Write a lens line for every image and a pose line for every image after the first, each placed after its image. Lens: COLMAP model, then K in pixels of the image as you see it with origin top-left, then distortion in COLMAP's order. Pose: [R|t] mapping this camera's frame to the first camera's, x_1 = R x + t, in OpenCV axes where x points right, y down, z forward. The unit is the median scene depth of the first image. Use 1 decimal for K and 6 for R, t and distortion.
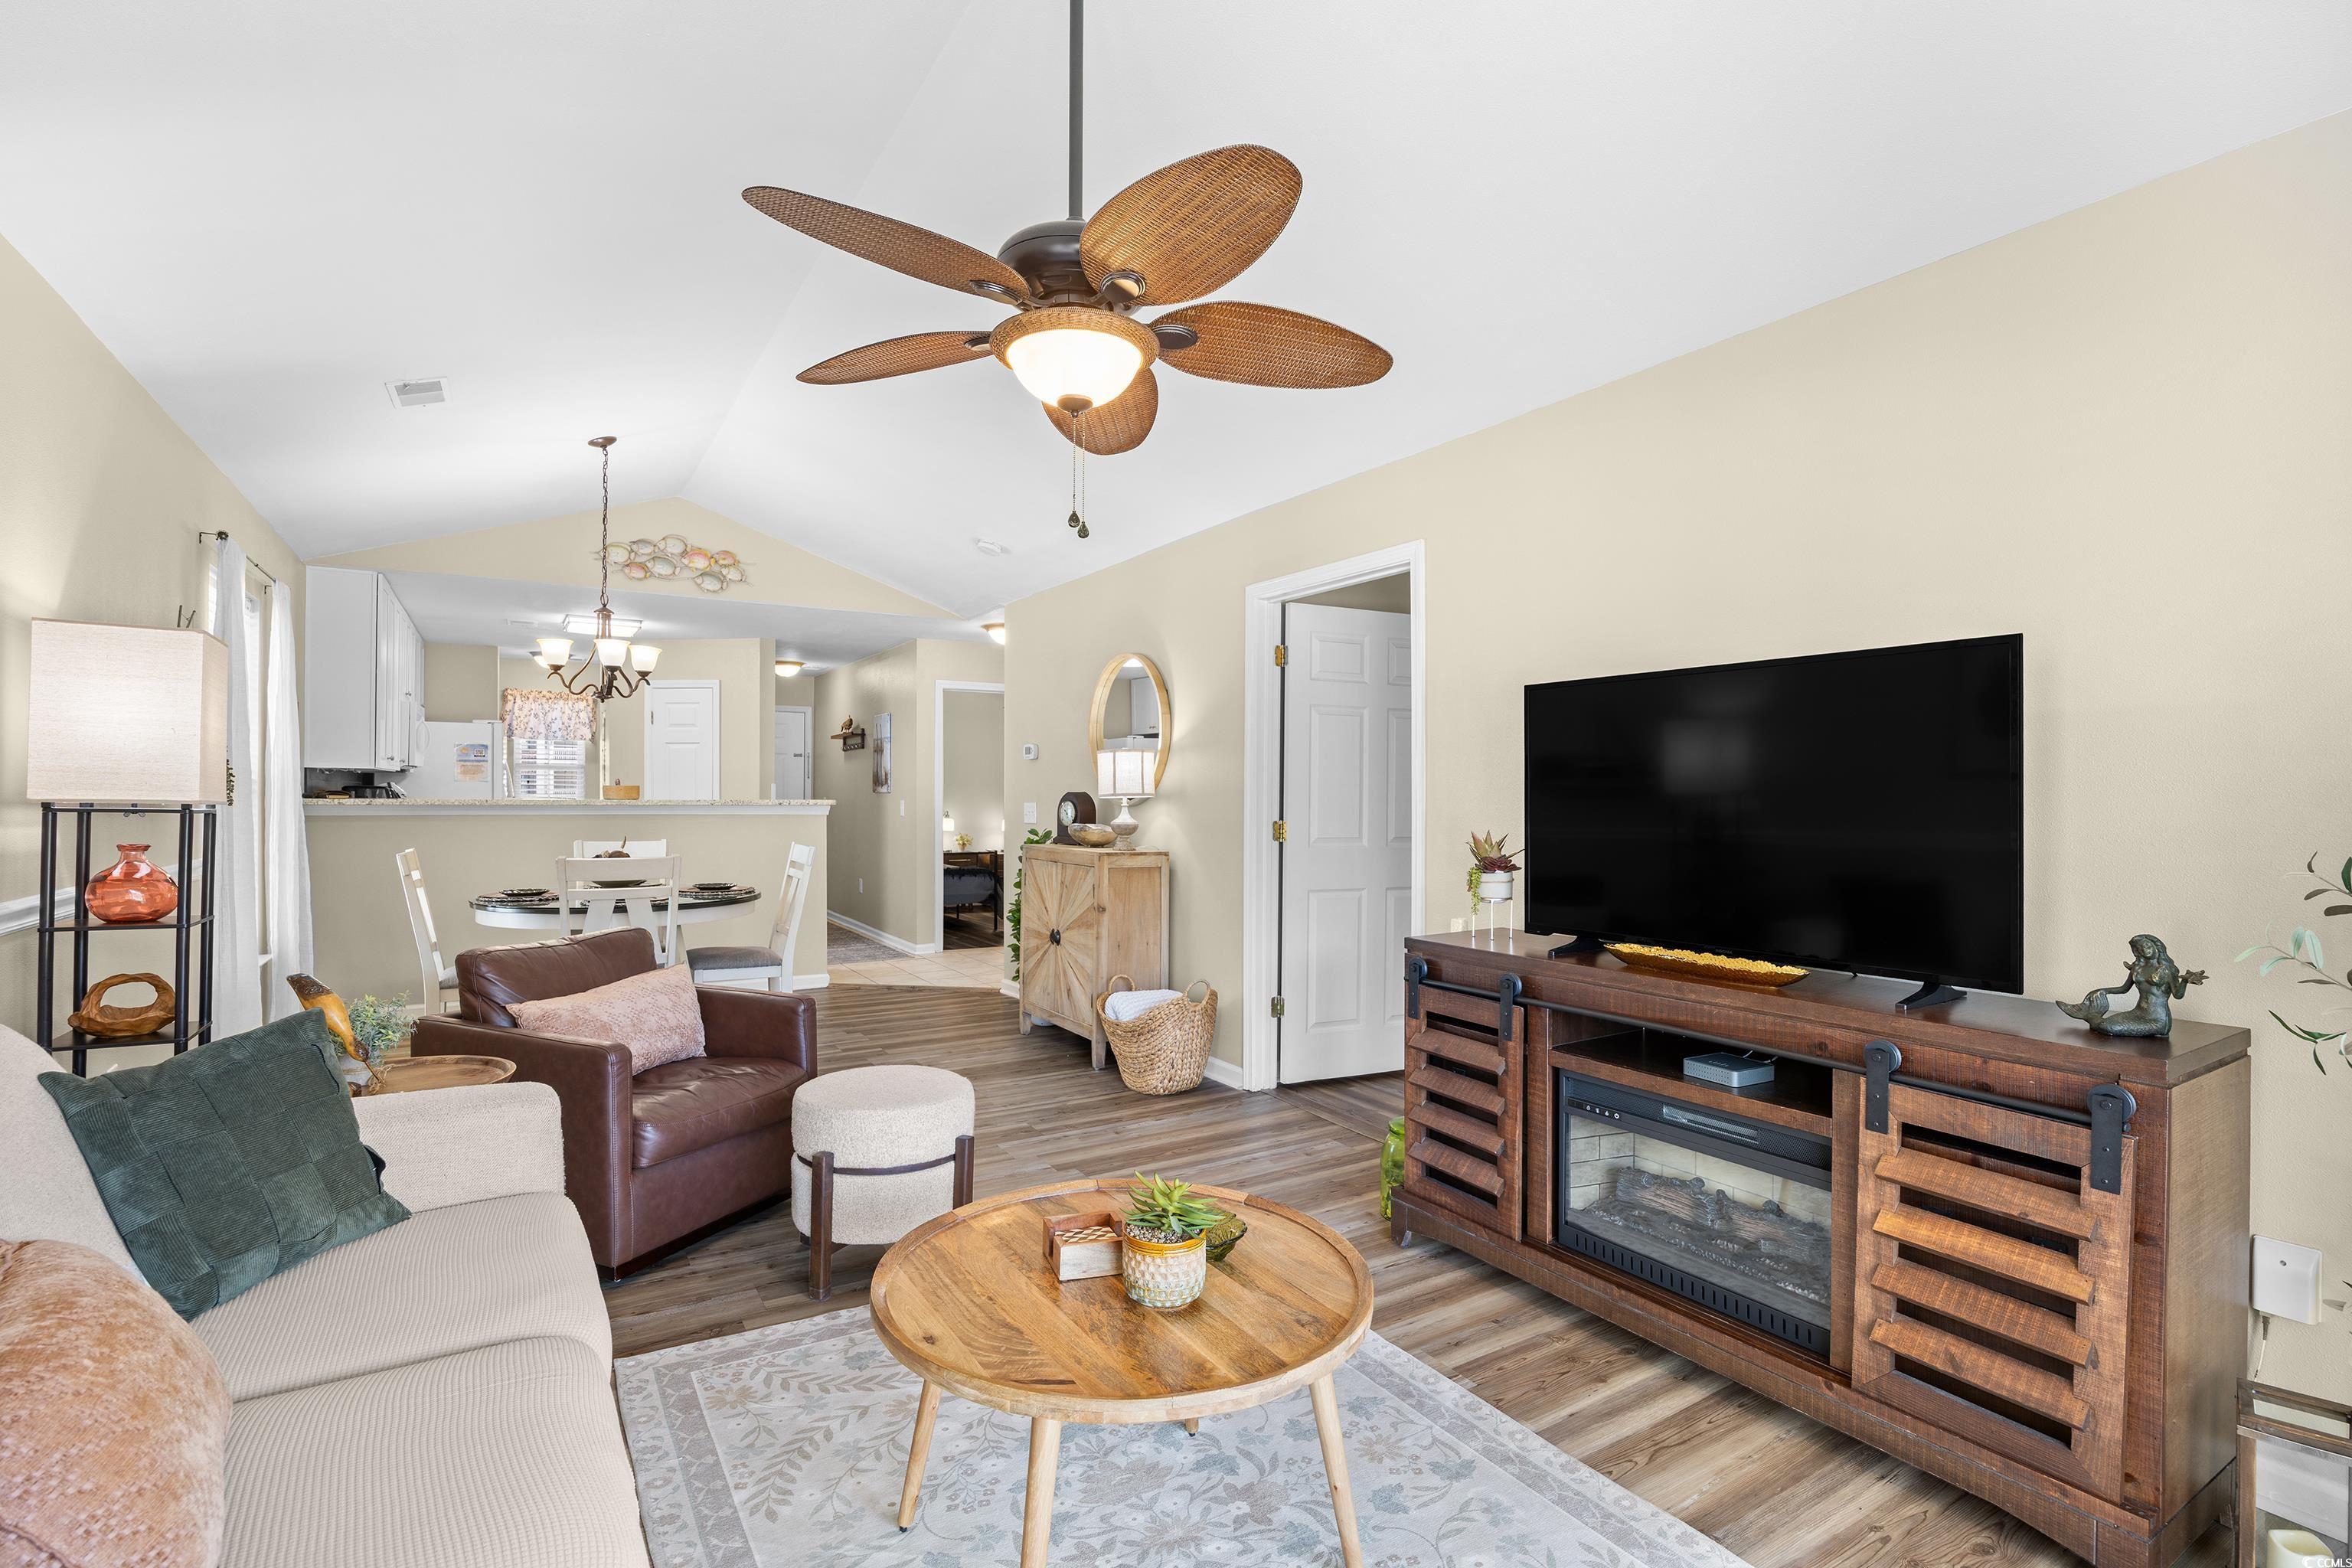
lens RADIAL K [[1087.6, 0, 1174.2], [0, 1087.6, 795.1], [0, 0, 1]] dist [-0.016473, 0.001405]
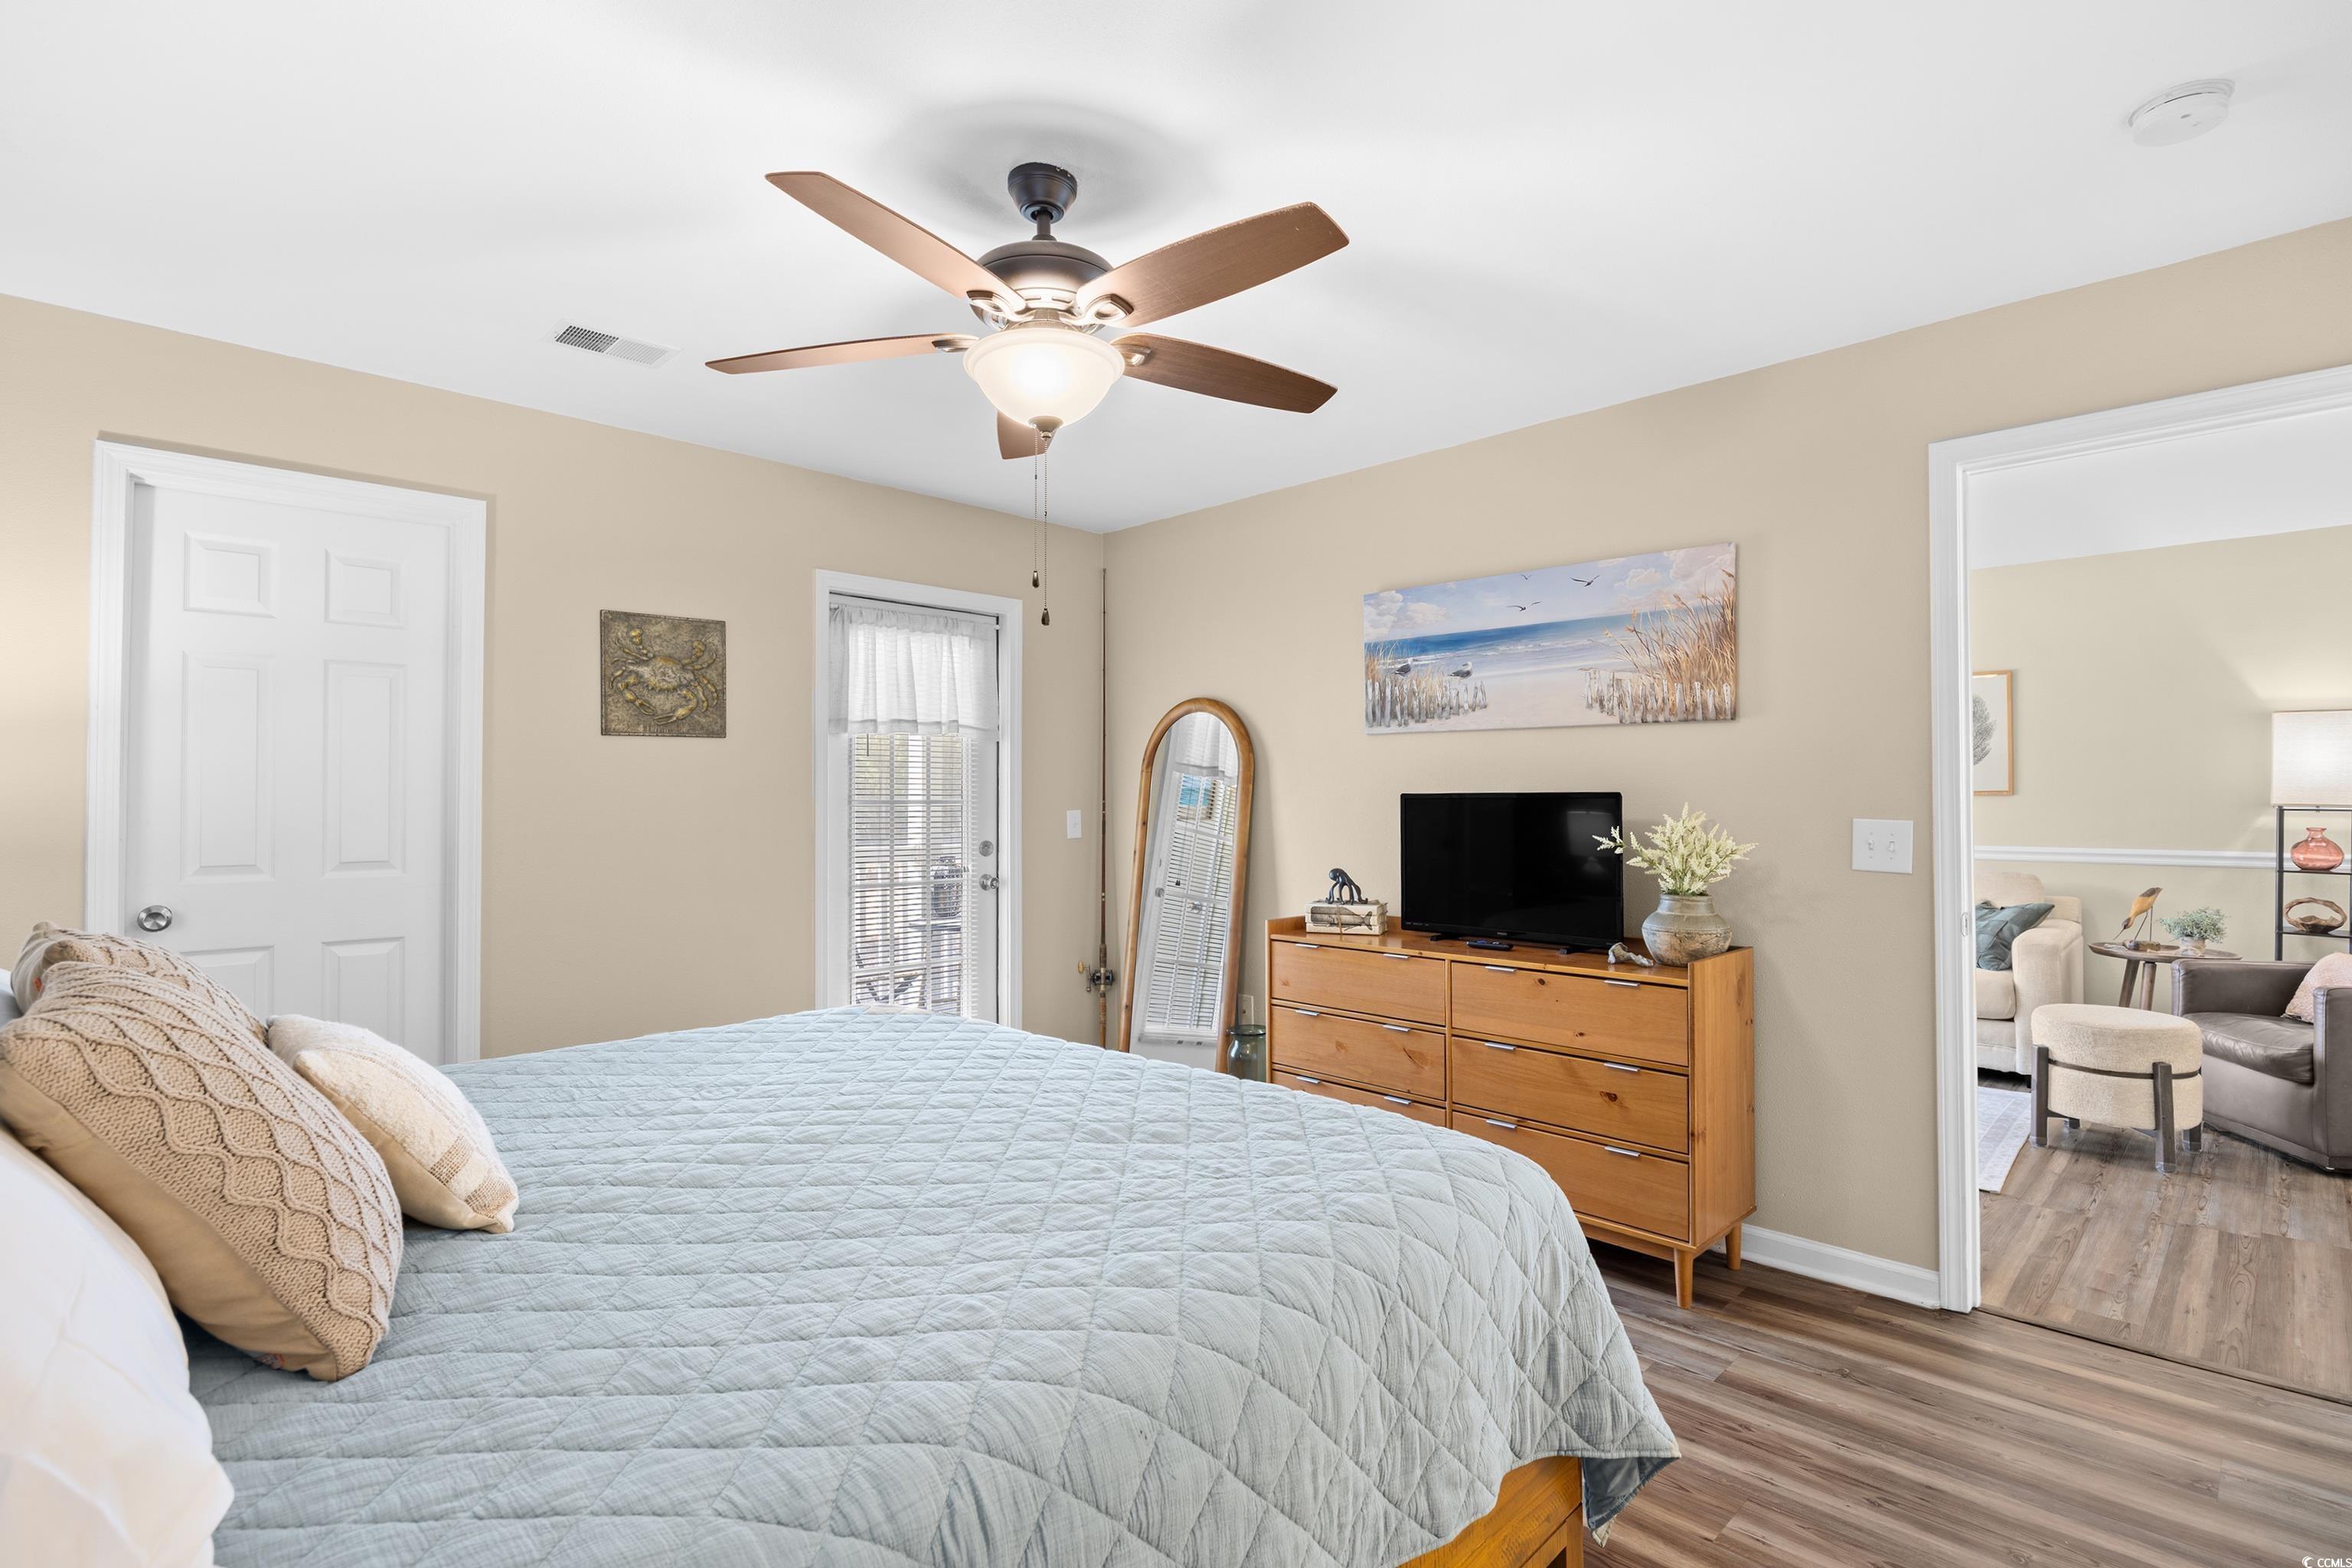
lens RADIAL K [[1120.0, 0, 1173.9], [0, 1120.0, 768.7], [0, 0, 1]] dist [-0.010977, 0.000691]
pose [[-0.972144, -0.011586, -0.234097, 0.915510], [-0.005584, 0.999639, -0.026286, 0.002721], [0.234317, -0.024247, -0.971858, 1.602891]]
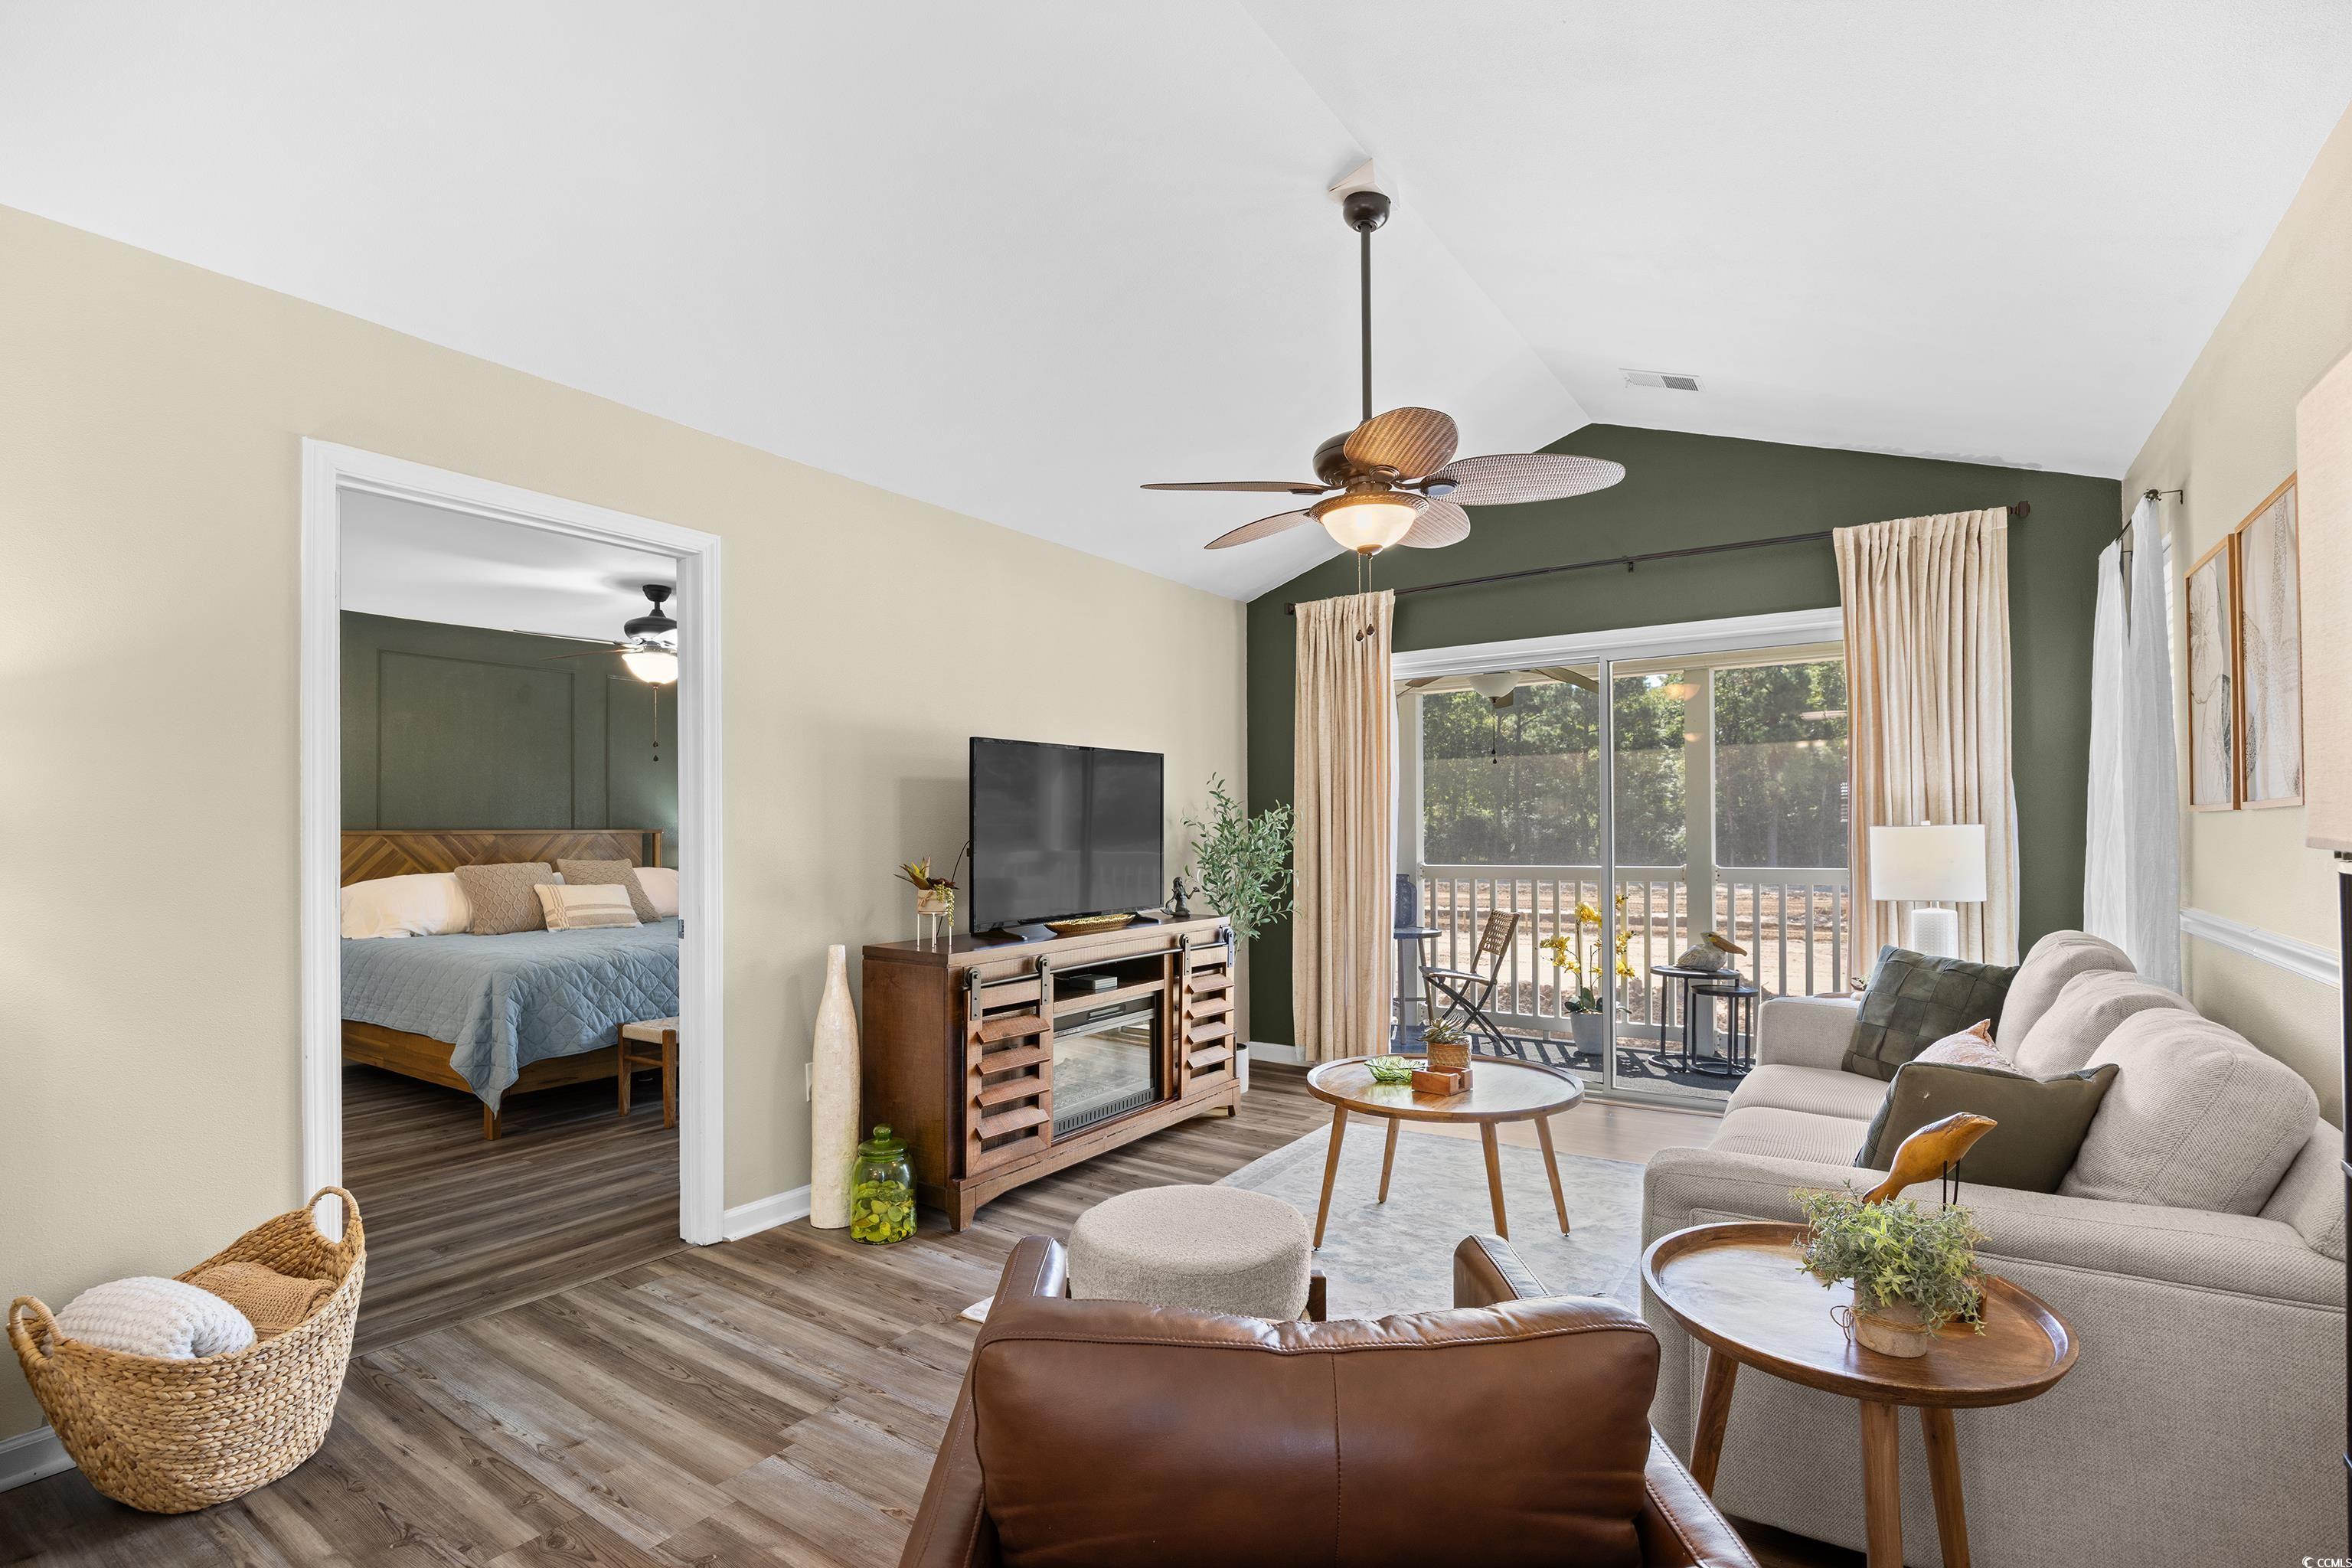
lens RADIAL K [[1104.2, 0, 1175.0], [0, 1104.2, 822.4], [0, 0, 1]] dist [-0.010575, 0.001011]
pose [[-0.410447, 0.001999, 0.911882, -0.730686], [0.005309, 0.999986, 0.000197, -0.001121], [-0.911869, 0.004922, -0.410451, 1.016040]]
